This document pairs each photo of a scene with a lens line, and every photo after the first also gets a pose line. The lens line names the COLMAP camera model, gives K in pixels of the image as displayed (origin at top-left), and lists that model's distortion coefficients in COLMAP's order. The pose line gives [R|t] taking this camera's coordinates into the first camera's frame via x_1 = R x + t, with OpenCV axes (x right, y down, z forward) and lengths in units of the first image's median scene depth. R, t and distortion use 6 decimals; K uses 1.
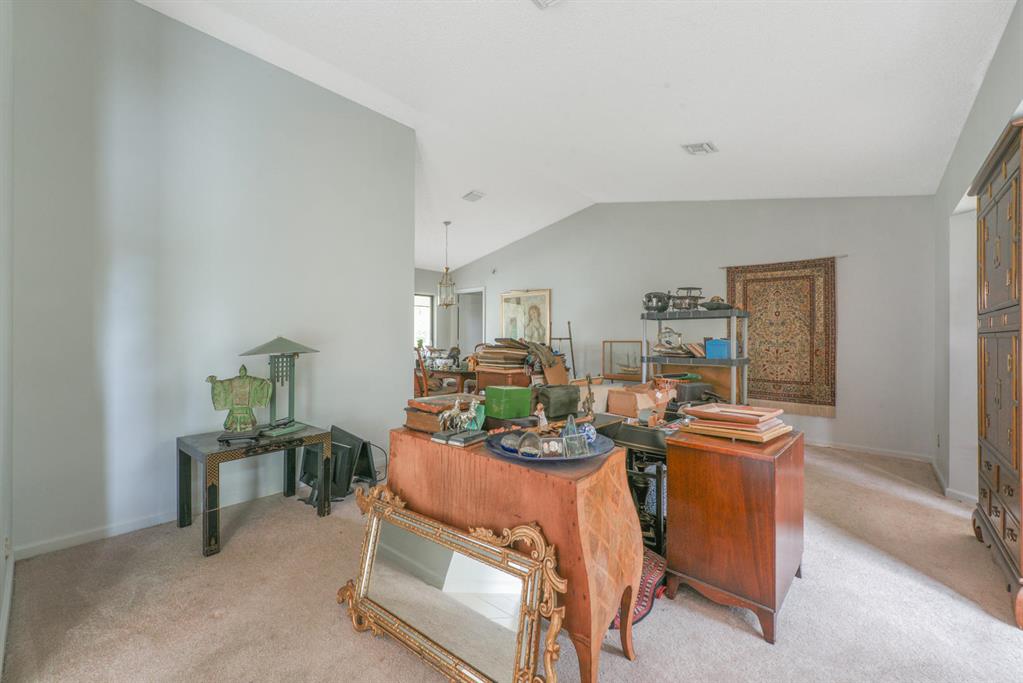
lens RADIAL K [[400.0, 0, 511.5], [0, 400.0, 341.5], [0, 0, 1]] dist [0.005574, -0.000128]
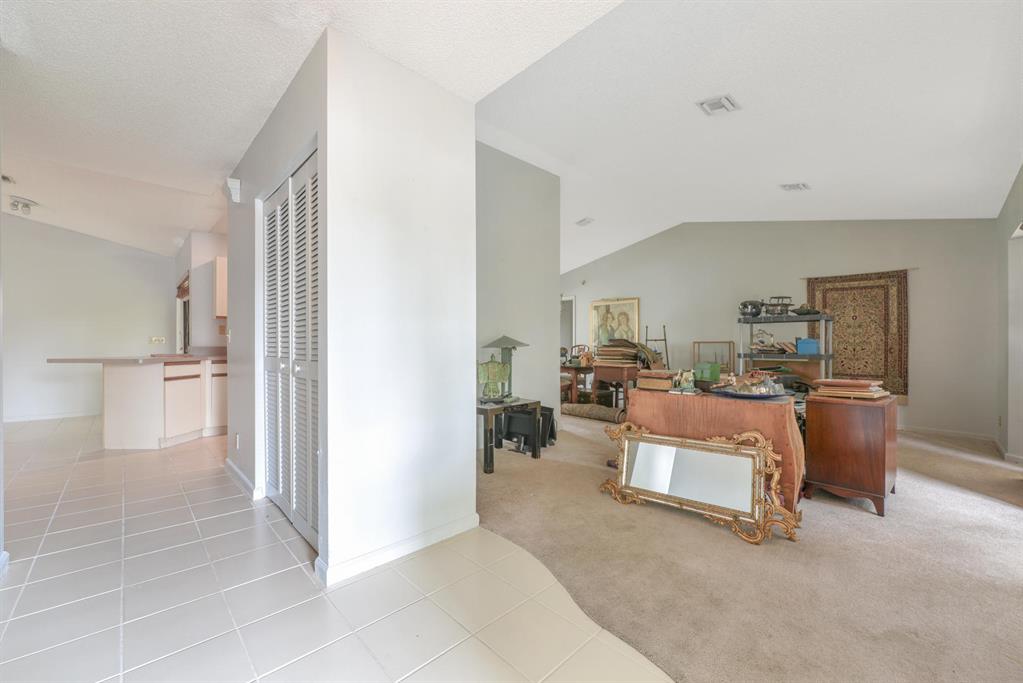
lens RADIAL K [[403.7, 0, 507.1], [0, 403.7, 348.2], [0, 0, 1]] dist [-0.000864, -0.000304]
pose [[0.996682, -0.000033, -0.081392, -0.284370], [0.000093, 1.000000, 0.000743, 0.021254], [0.081392, -0.000748, 0.996682, -0.292100]]
